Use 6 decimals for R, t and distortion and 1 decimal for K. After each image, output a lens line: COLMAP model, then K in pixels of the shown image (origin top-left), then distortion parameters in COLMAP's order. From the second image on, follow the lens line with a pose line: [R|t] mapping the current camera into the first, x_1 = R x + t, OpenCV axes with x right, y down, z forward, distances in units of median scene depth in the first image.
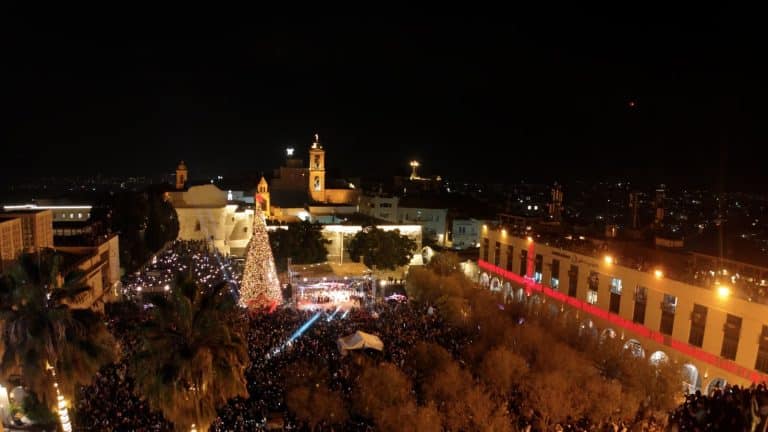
lens RADIAL K [[467.8, 0, 384.0], [0, 467.8, 216.0], [0, 0, 1]] dist [-0.165392, 0.004867]
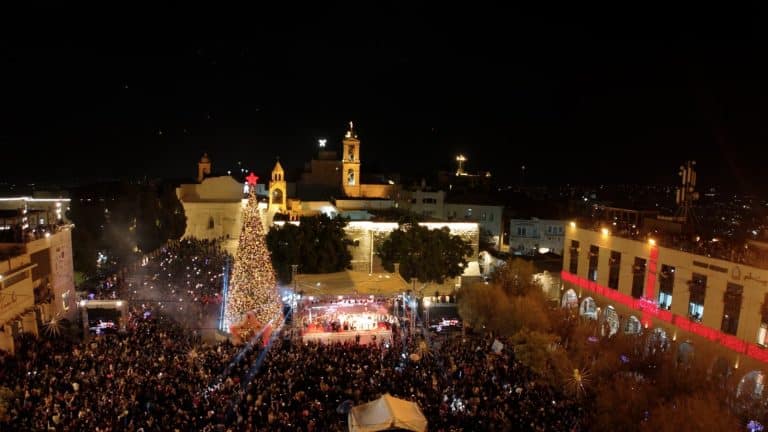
lens RADIAL K [[467.8, 0, 384.0], [0, 467.8, 216.0], [0, 0, 1]] dist [-0.165392, 0.004867]
pose [[0.995979, 0.009702, -0.089057, -0.004450], [-0.010240, 0.999932, -0.005579, 0.015742], [0.088997, 0.006468, 0.996011, 0.258326]]
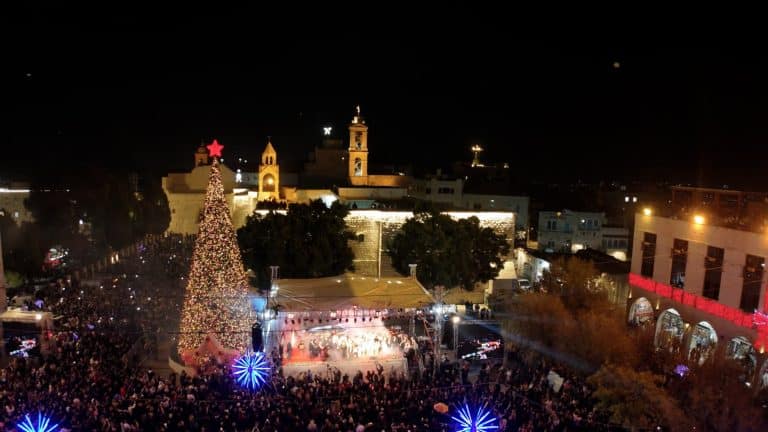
lens RADIAL K [[467.8, 0, 384.0], [0, 467.8, 216.0], [0, 0, 1]] dist [-0.165392, 0.004867]
pose [[0.993897, 0.009898, -0.109865, -0.020703], [-0.009847, 0.999951, 0.001007, 0.027649], [0.109869, 0.000081, 0.993946, 0.420420]]
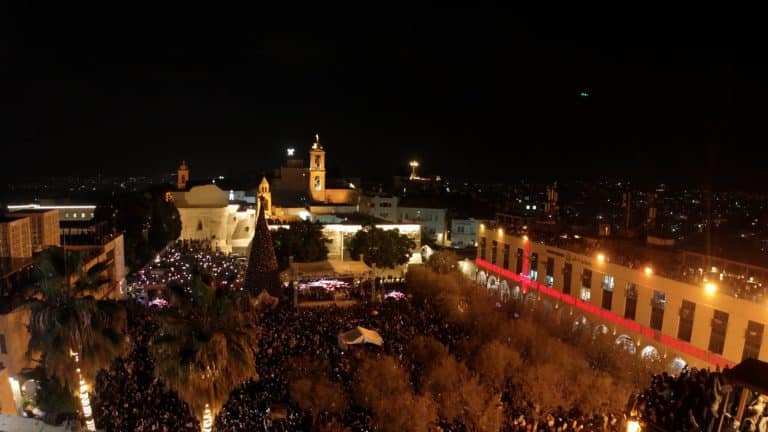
lens RADIAL K [[467.8, 0, 384.0], [0, 467.8, 216.0], [0, 0, 1]] dist [-0.165392, 0.004867]
pose [[1.000000, -0.000234, -0.000228, 0.001331], [0.000234, 1.000000, 0.000409, 0.000731], [0.000228, -0.000409, 1.000000, -0.019729]]
